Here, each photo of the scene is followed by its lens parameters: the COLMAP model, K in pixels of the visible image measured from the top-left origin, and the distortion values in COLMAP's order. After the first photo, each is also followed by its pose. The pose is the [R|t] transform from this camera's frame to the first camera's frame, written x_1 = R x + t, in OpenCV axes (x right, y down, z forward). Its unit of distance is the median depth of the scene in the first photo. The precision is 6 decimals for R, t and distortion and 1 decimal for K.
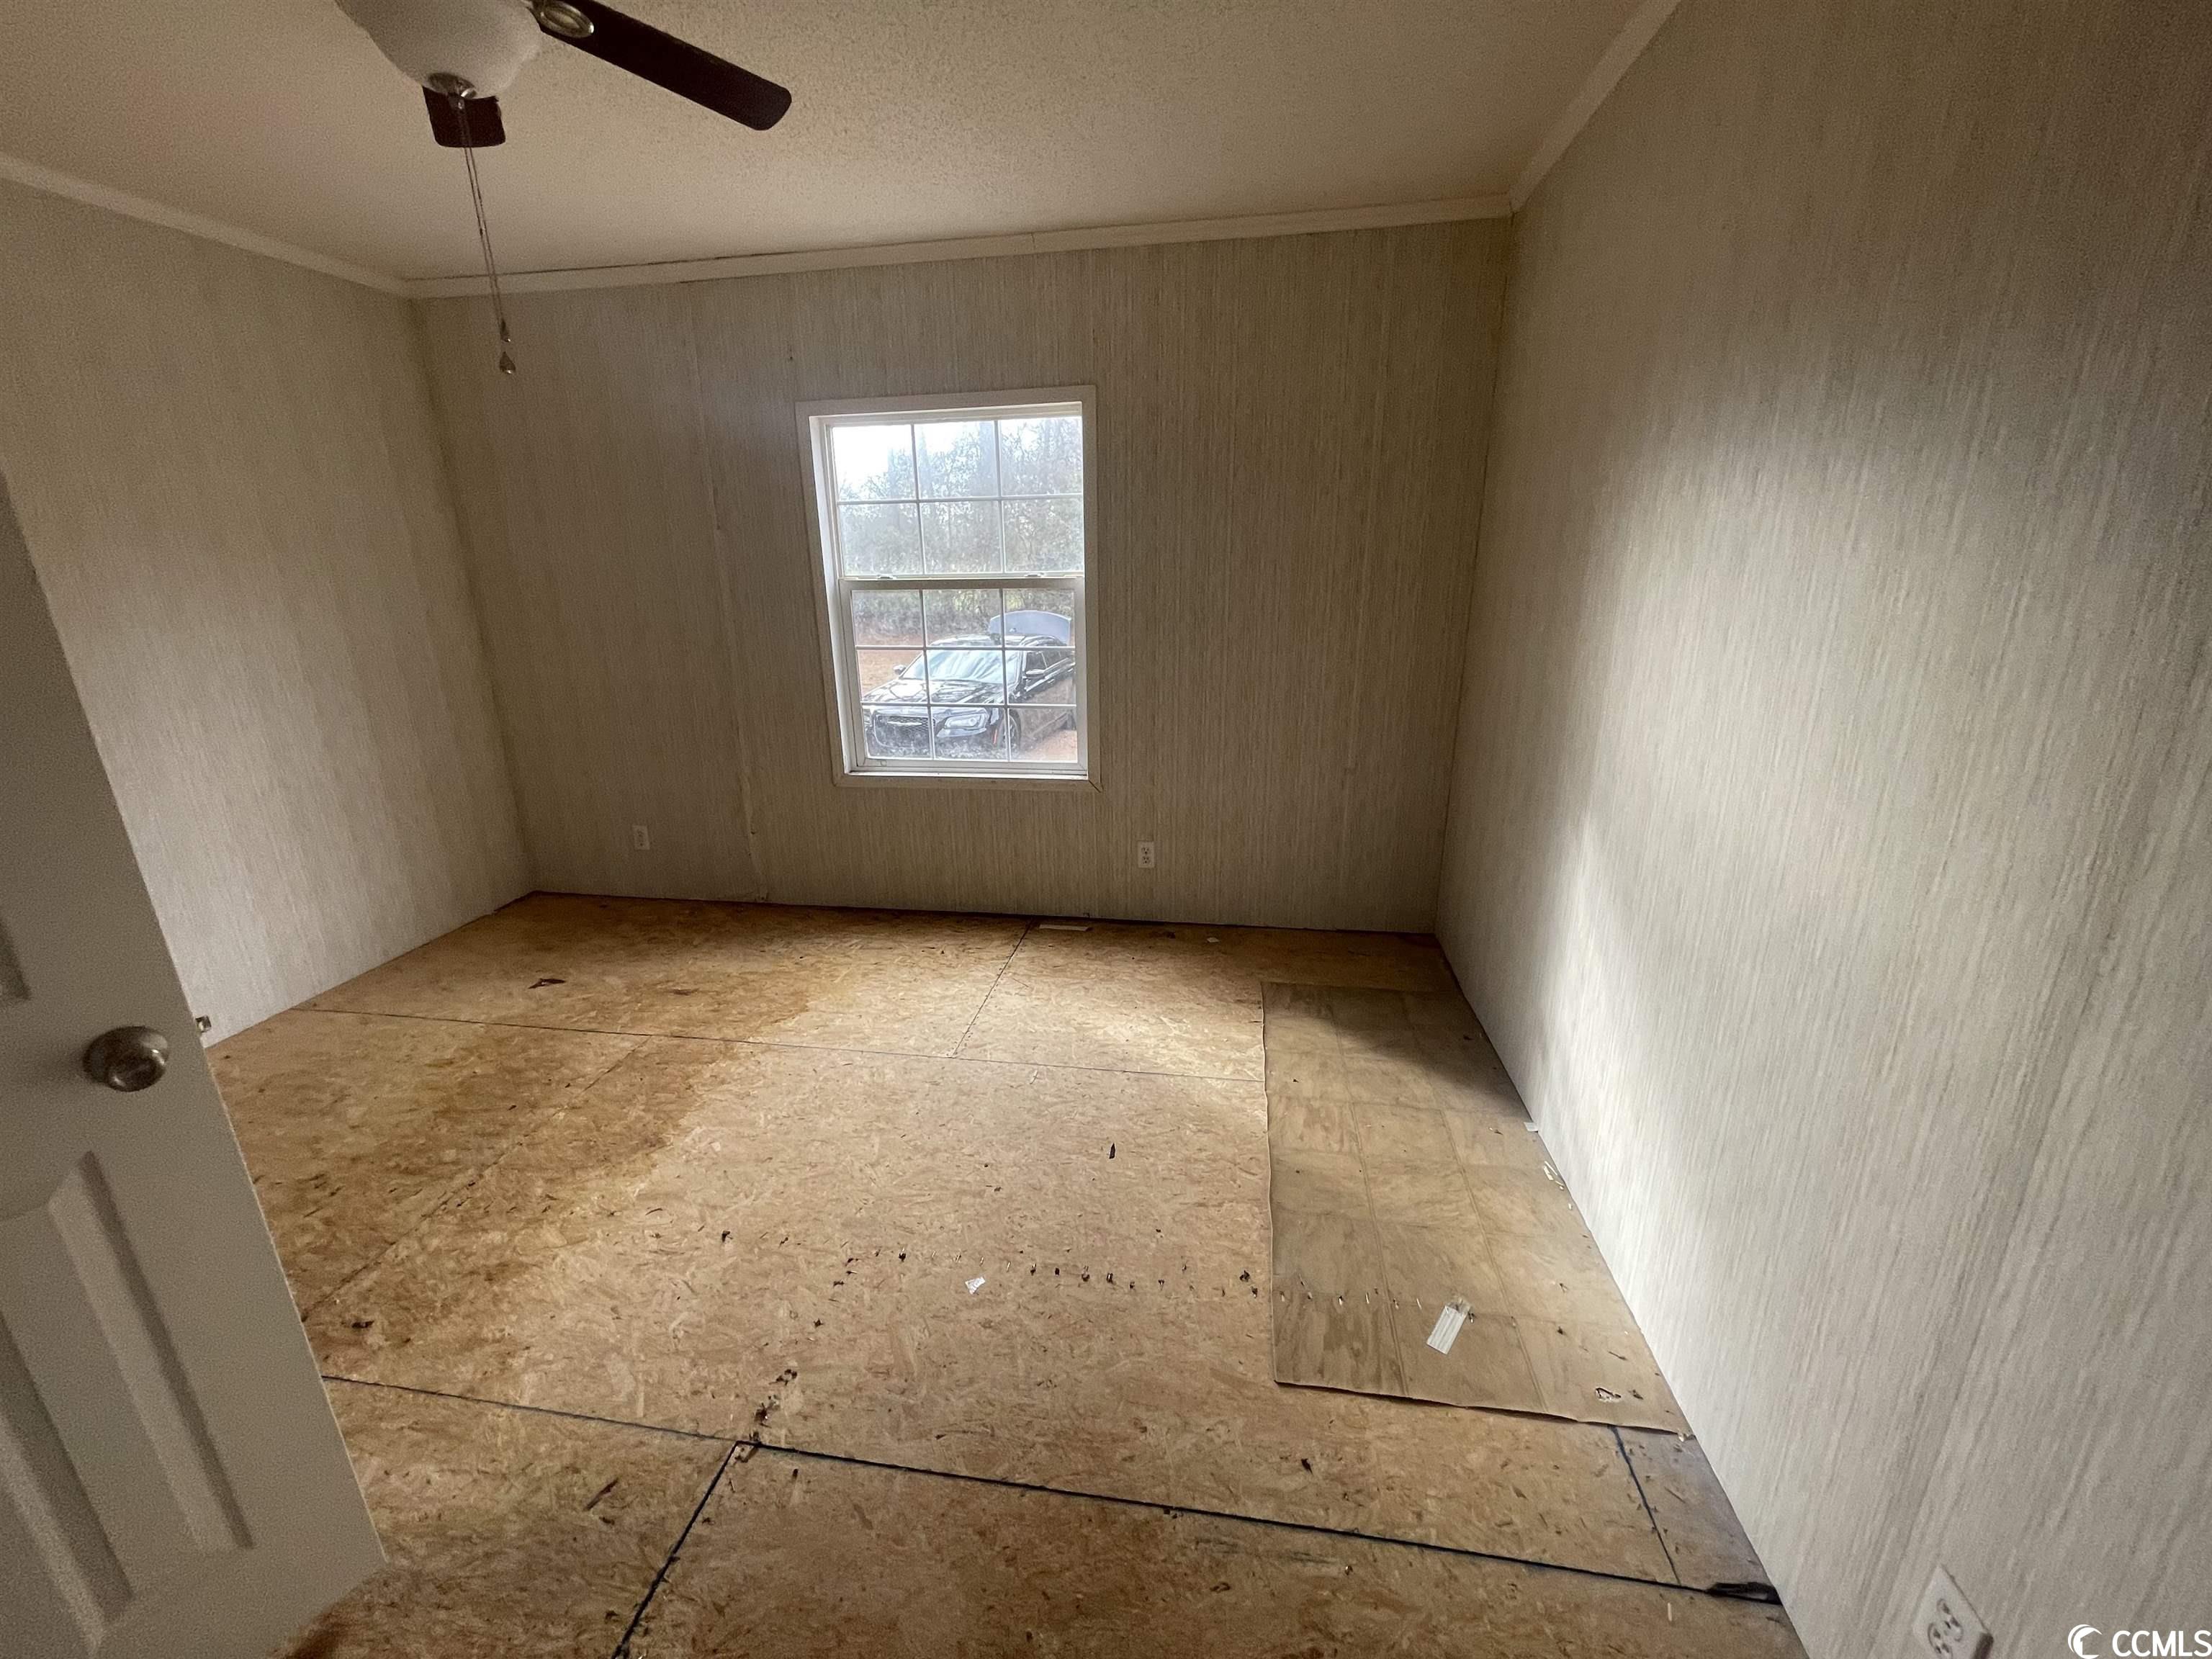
lens RADIAL K [[897.5, 0, 1089.4], [0, 897.5, 823.6], [0, 0, 1]] dist [-0.004408, 0.001497]
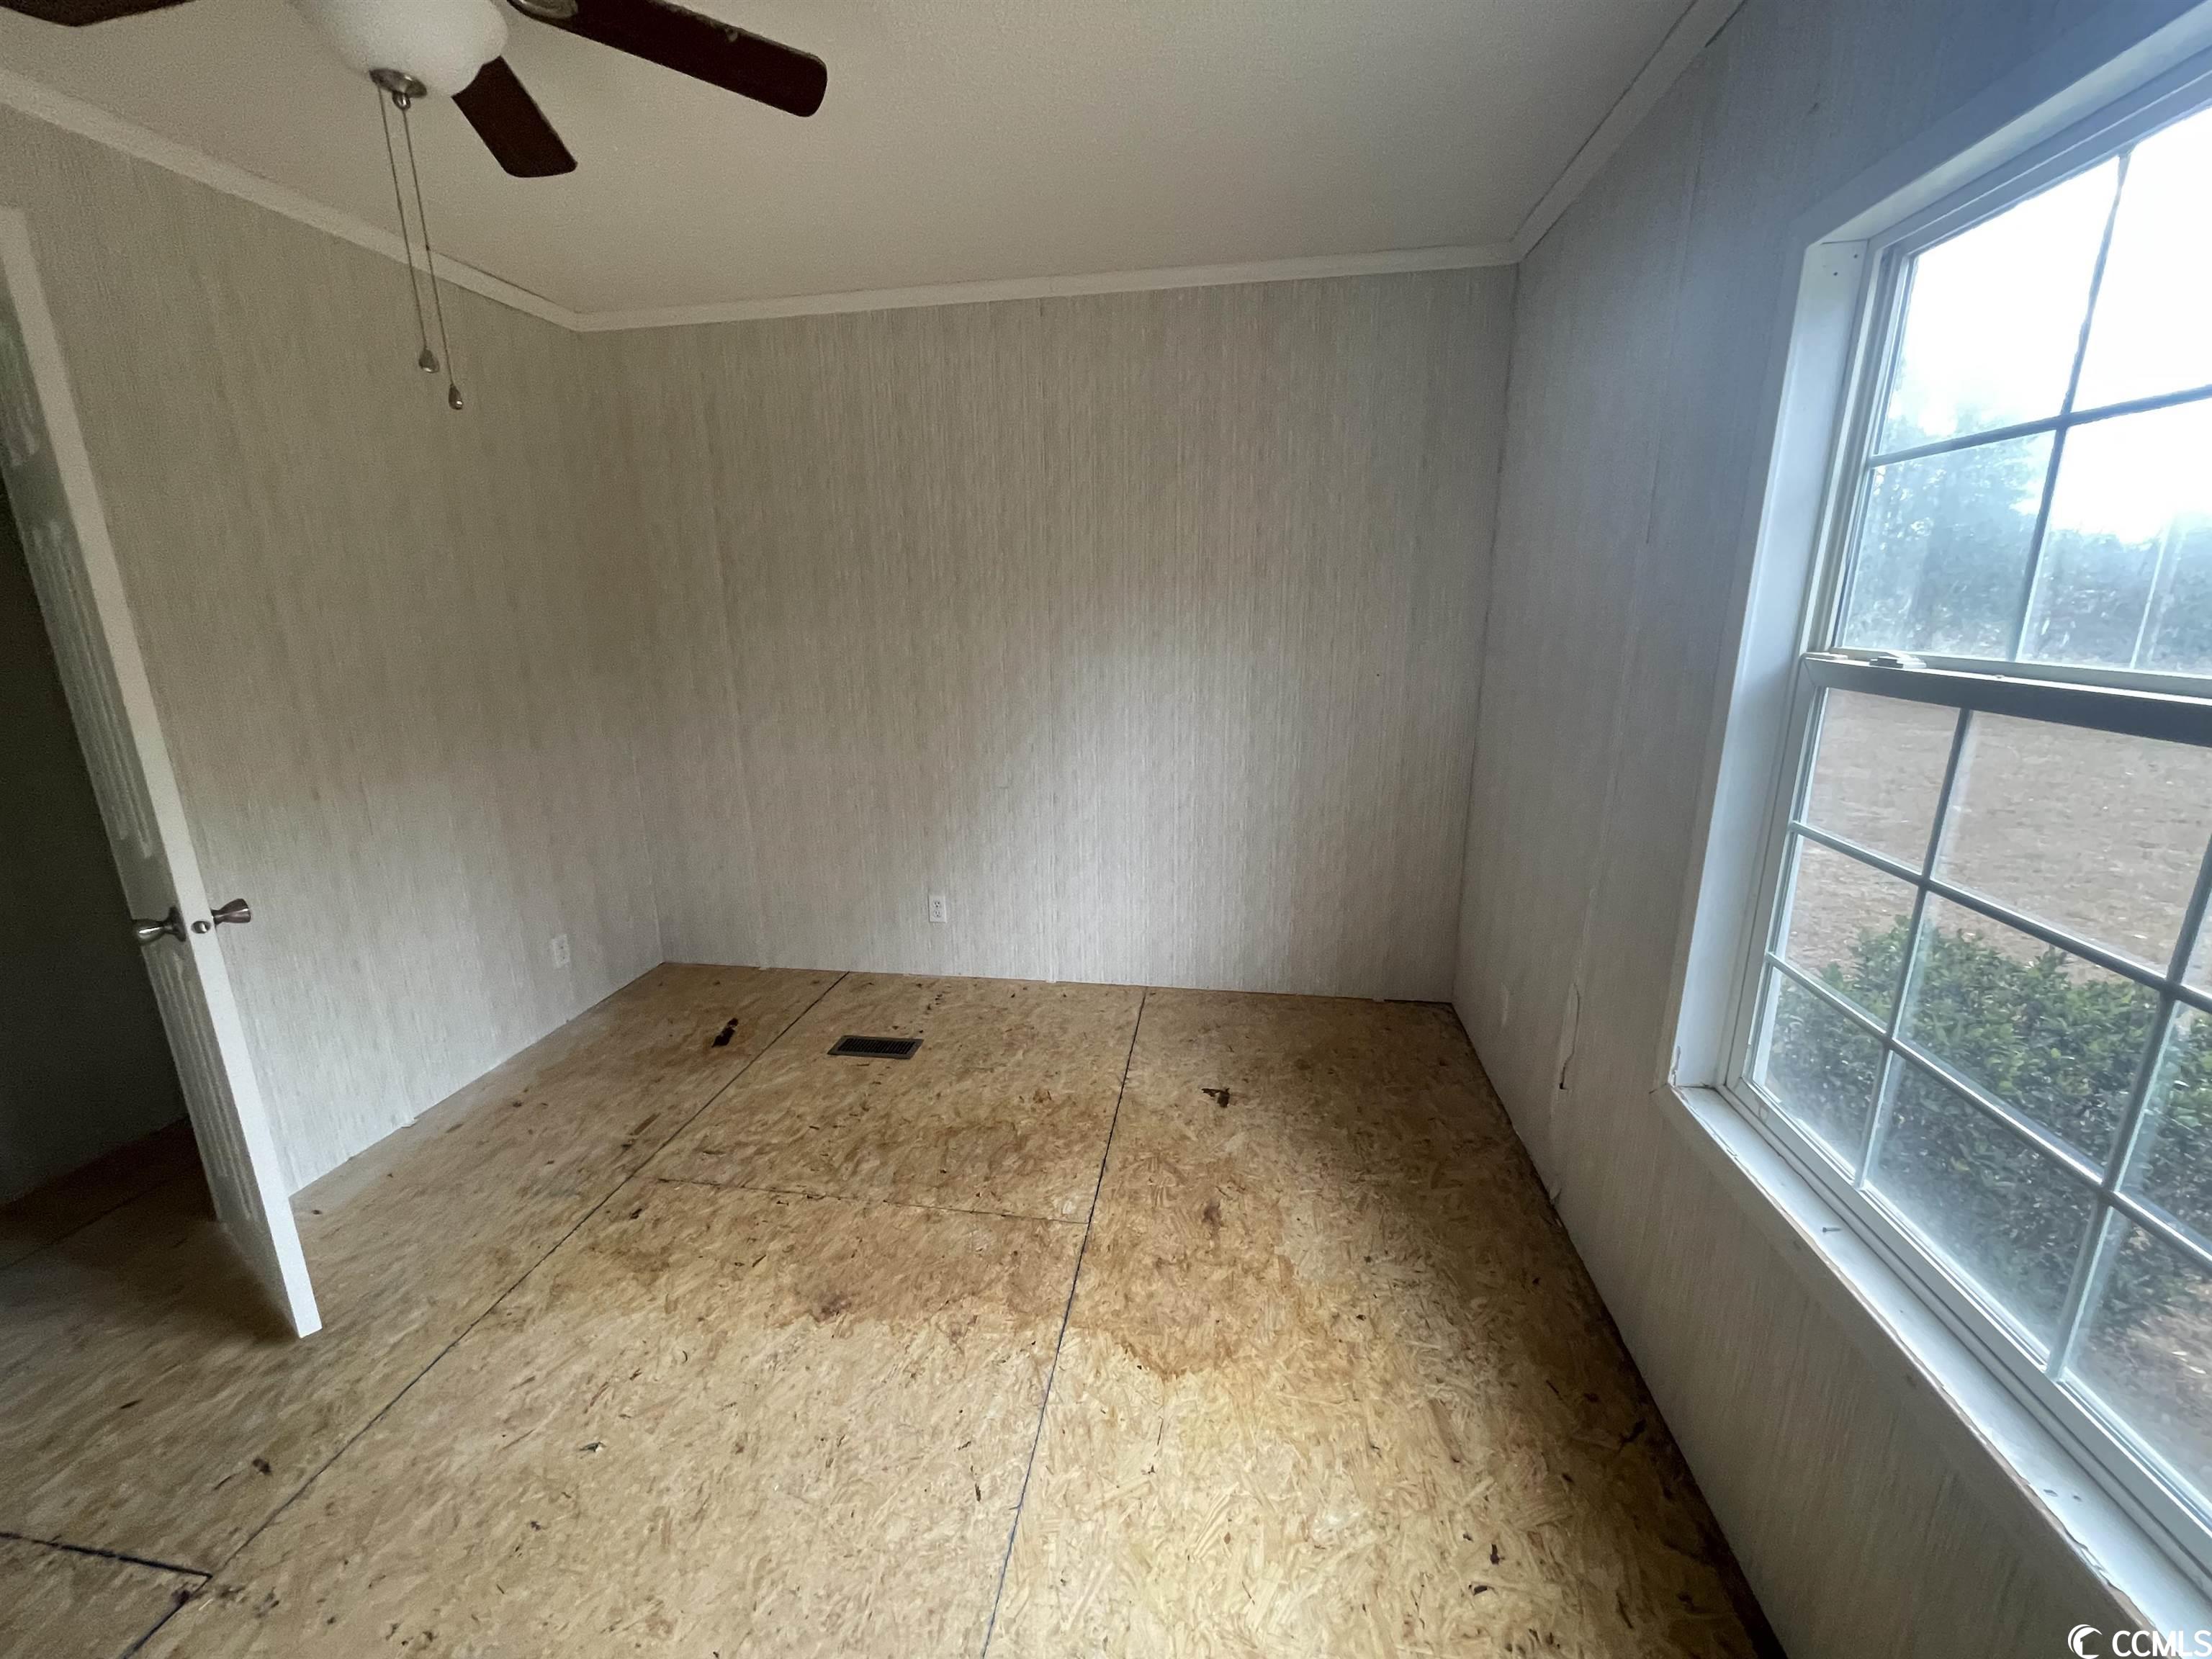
lens RADIAL K [[897.5, 0, 1101.2], [0, 897.5, 827.2], [0, 0, 1]] dist [-0.004408, 0.001497]
pose [[0.007564, 0.264814, -0.964270, 0.138713], [-0.277324, 0.927028, 0.252411, -0.239789], [0.960747, 0.265506, 0.080451, 0.766260]]
